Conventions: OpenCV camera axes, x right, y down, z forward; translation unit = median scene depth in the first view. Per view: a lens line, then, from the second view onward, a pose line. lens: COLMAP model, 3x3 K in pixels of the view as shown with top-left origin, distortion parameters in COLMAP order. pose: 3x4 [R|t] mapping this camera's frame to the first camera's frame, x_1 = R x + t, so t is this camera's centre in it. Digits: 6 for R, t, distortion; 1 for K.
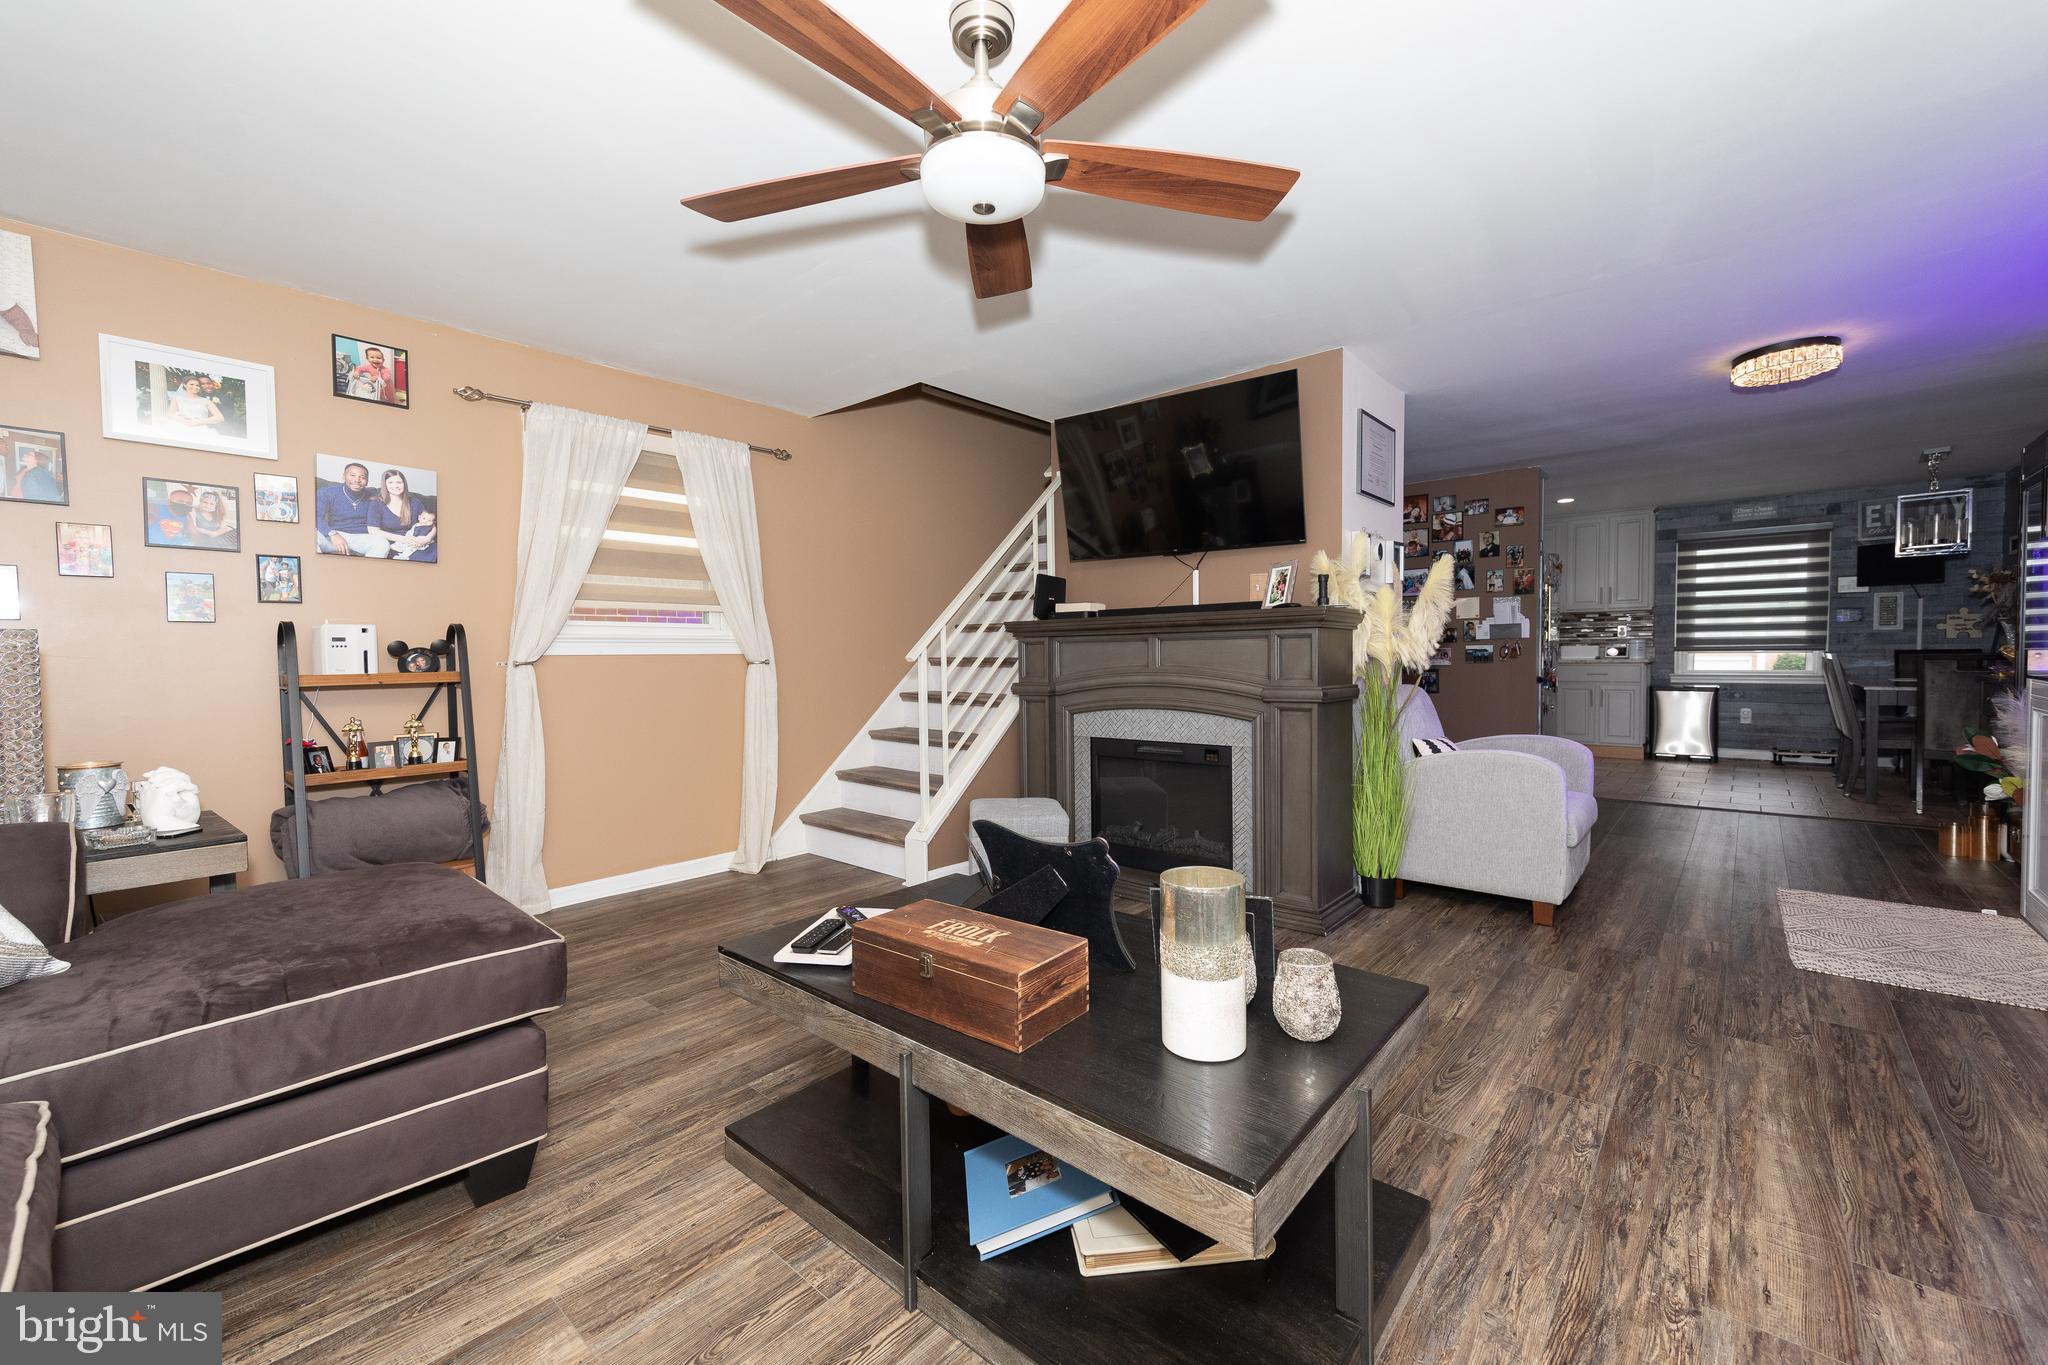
lens RADIAL K [[838.3, 0, 1015.6], [0, 838.3, 670.9], [0, 0, 1]] dist [0.001339, 0.000134]
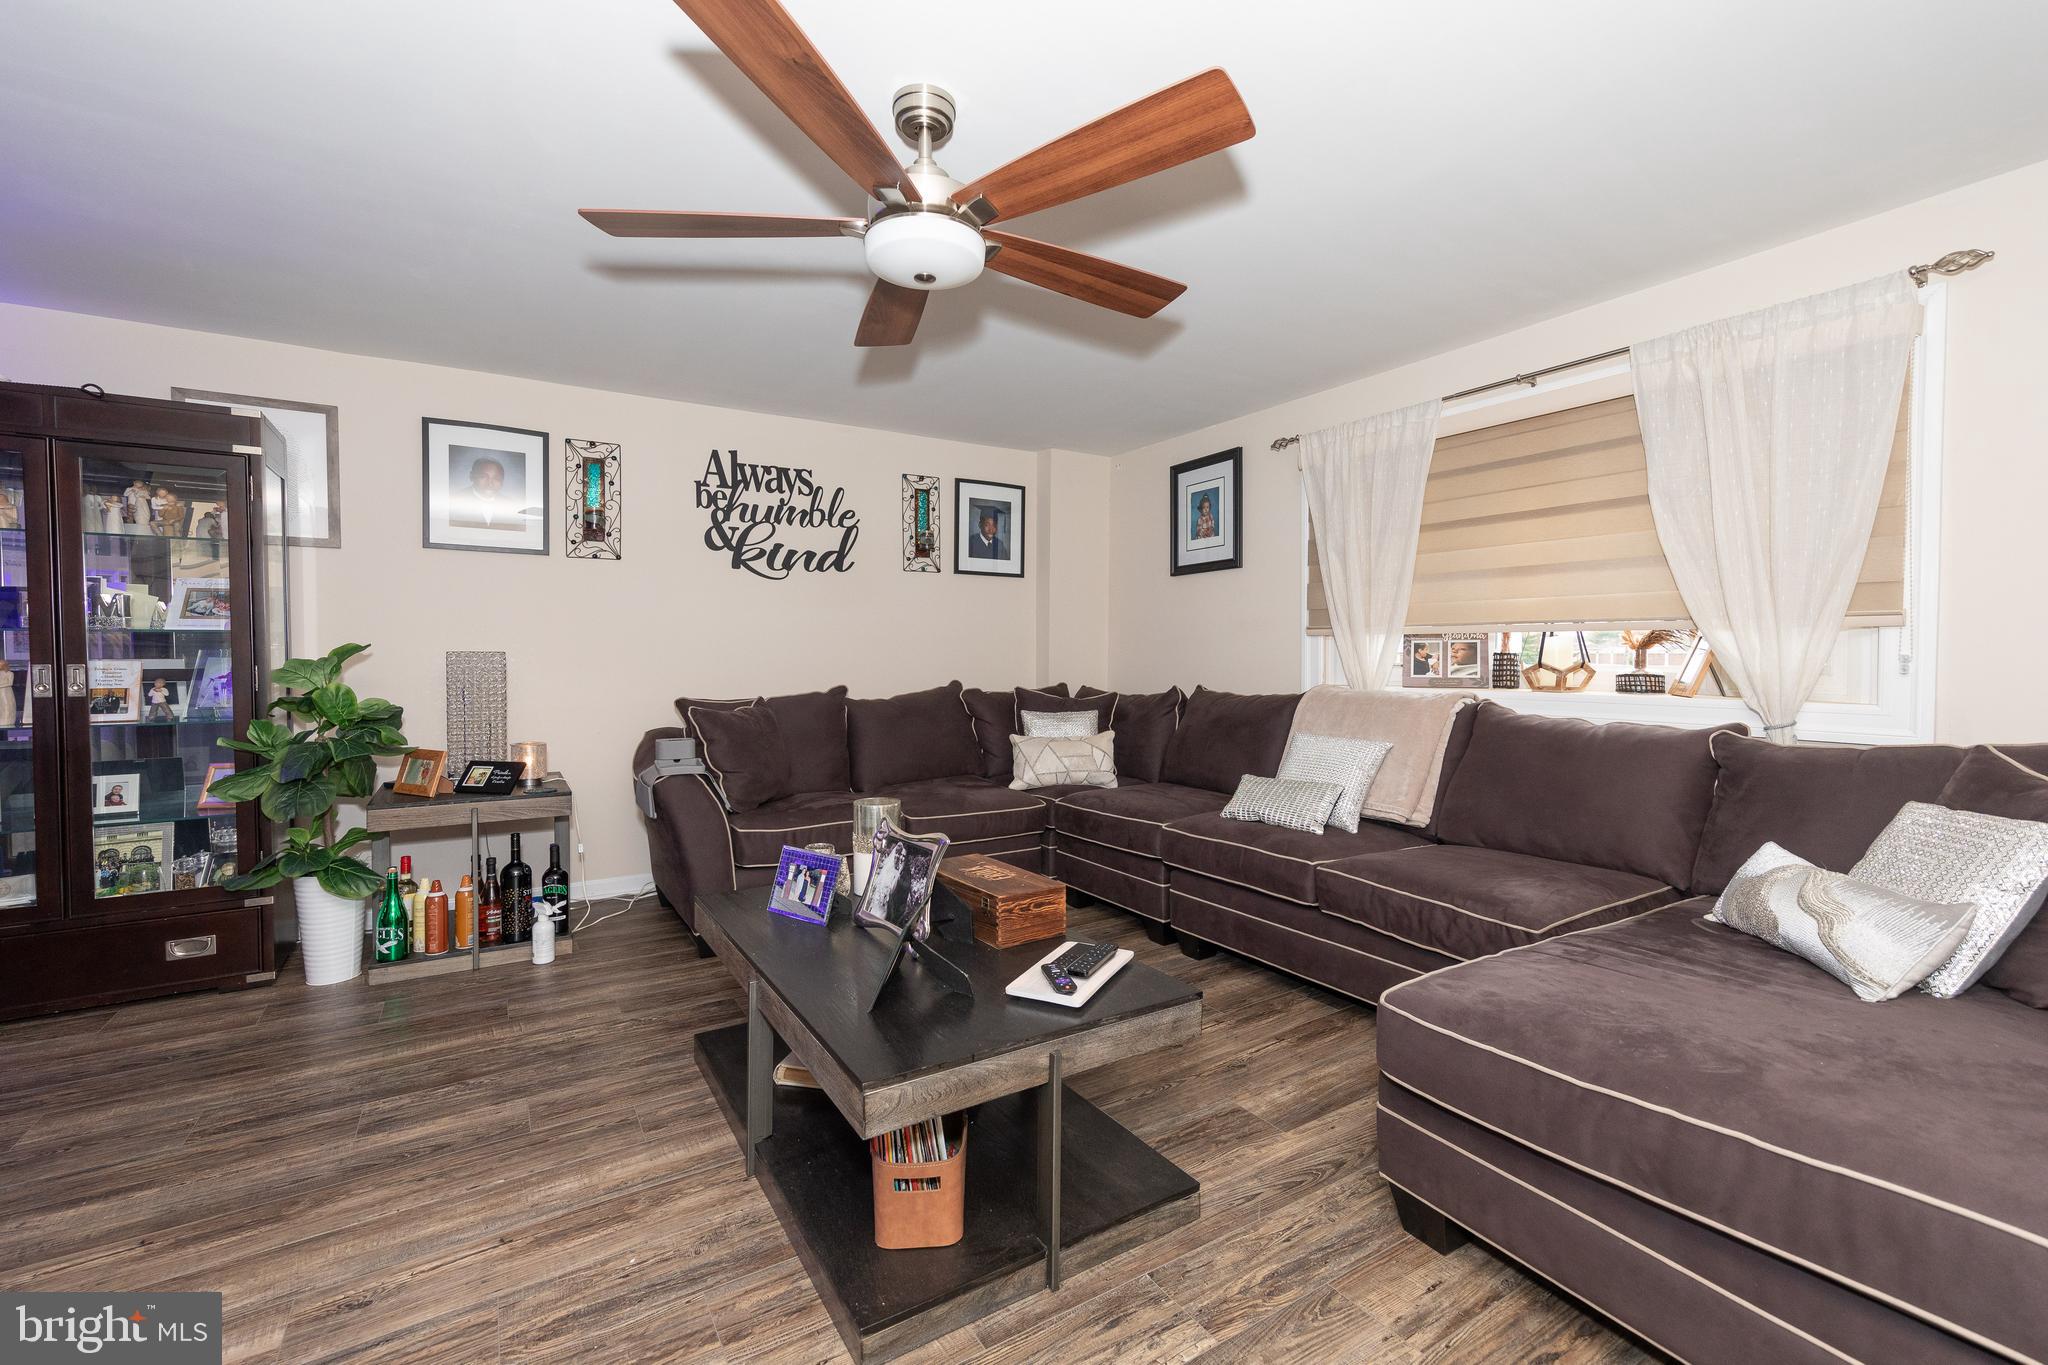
lens RADIAL K [[838.3, 0, 1015.6], [0, 838.3, 670.9], [0, 0, 1]] dist [0.001339, 0.000134]
pose [[-0.952454, -0.001592, 0.304678, -0.307047], [0.015314, 0.998472, 0.053092, -0.059287], [-0.304297, 0.055234, -0.950974, 1.275622]]
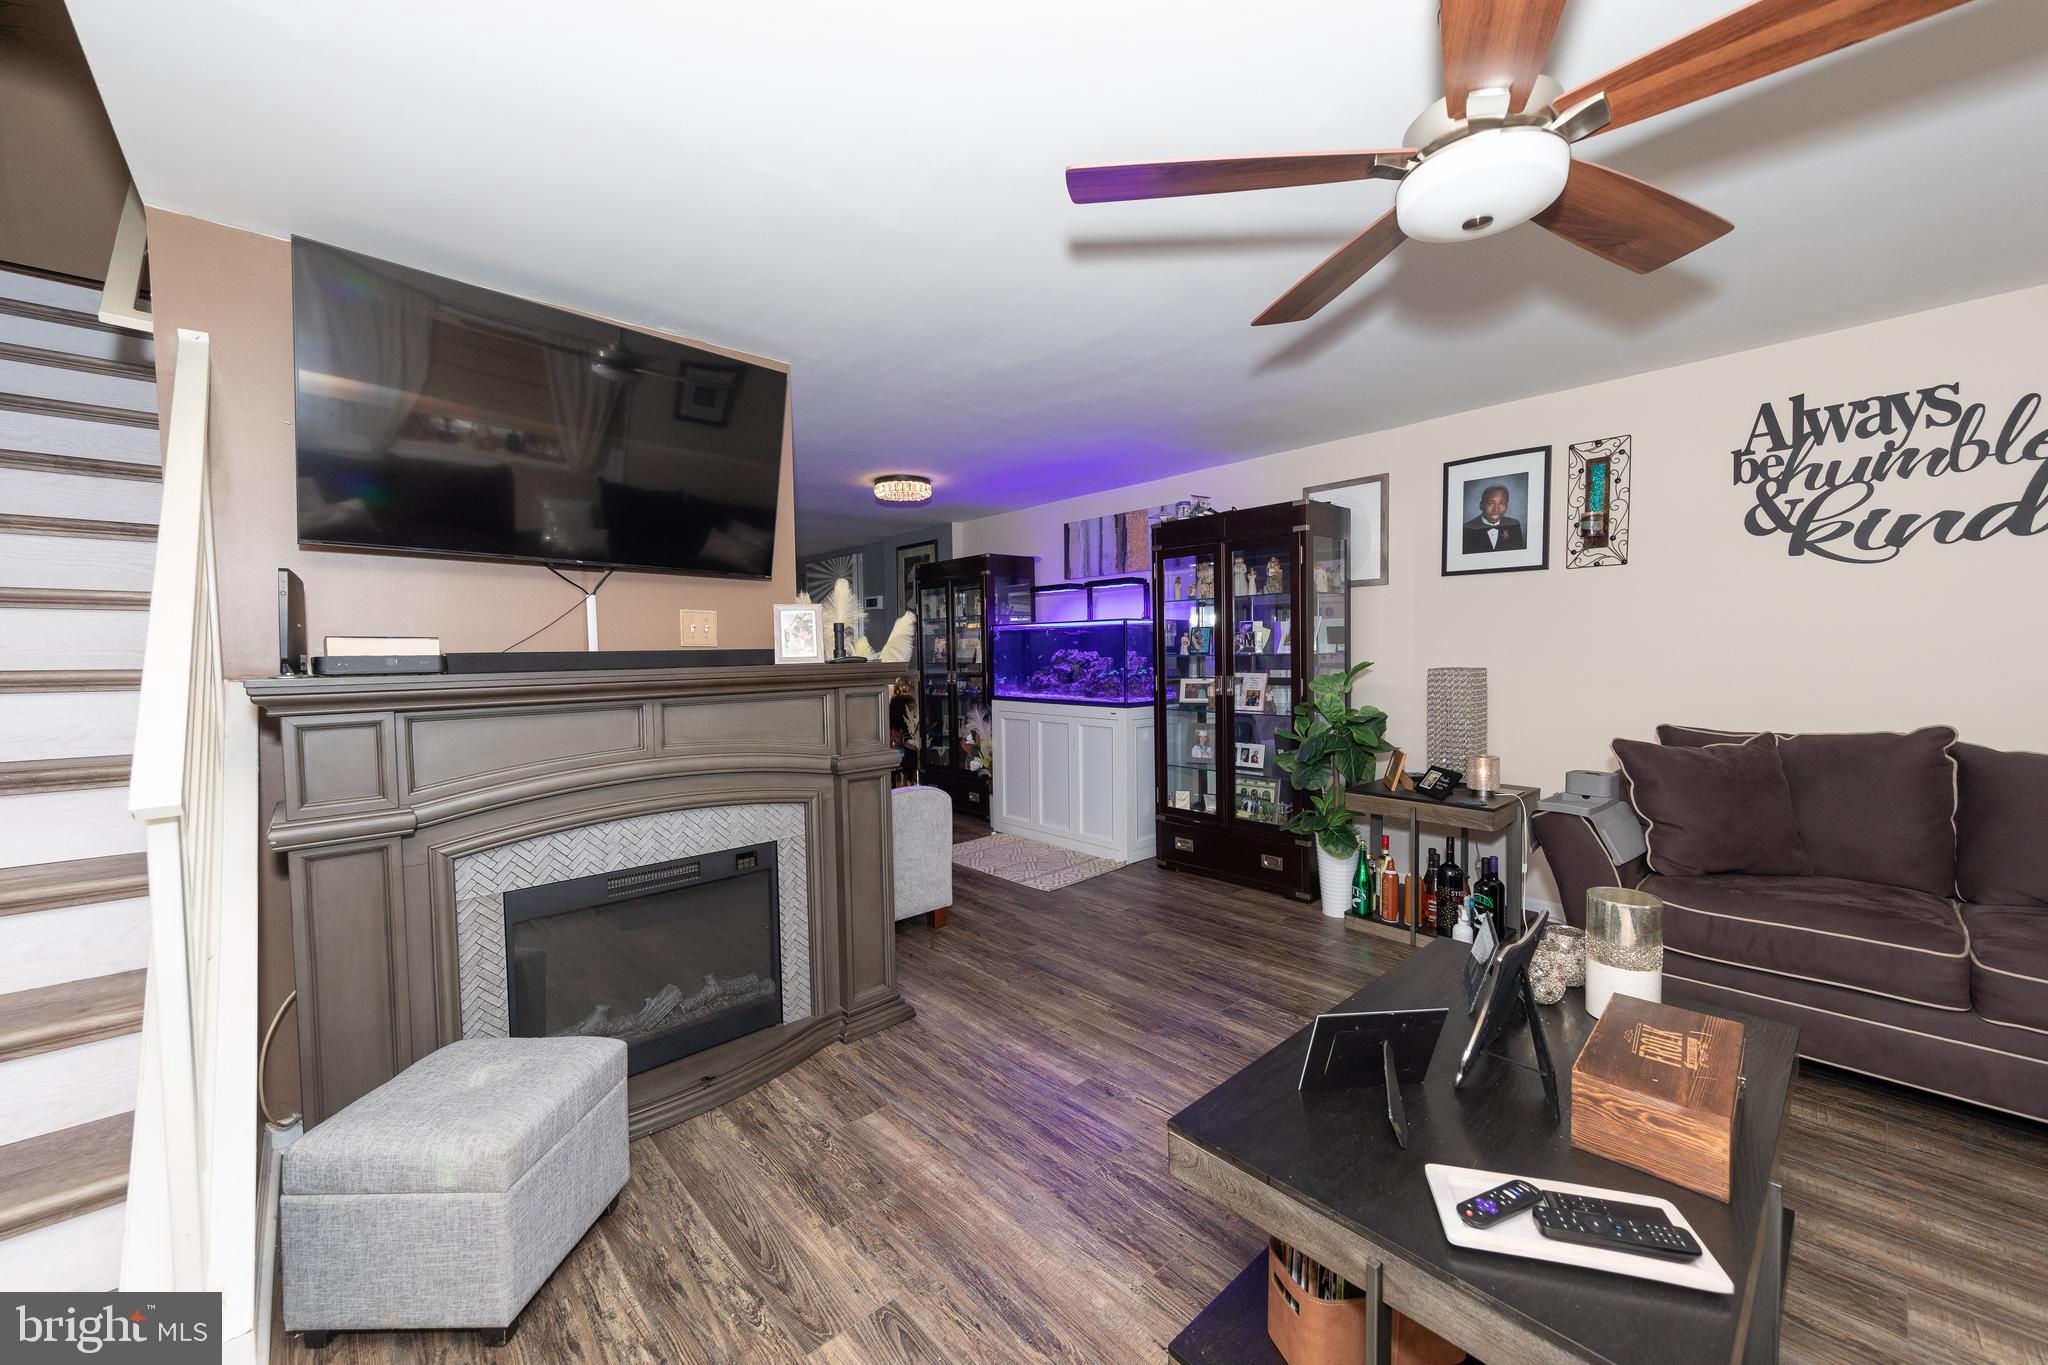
lens RADIAL K [[795.7, 0, 1024.0], [0, 795.7, 682.5], [0, 0, 1]] dist [0.002587, 0.000104]
pose [[0.121327, -0.033742, 0.992039, -0.558899], [0.049796, 0.998371, 0.027867, -0.082571], [-0.991363, 0.046019, 0.122810, 0.875626]]
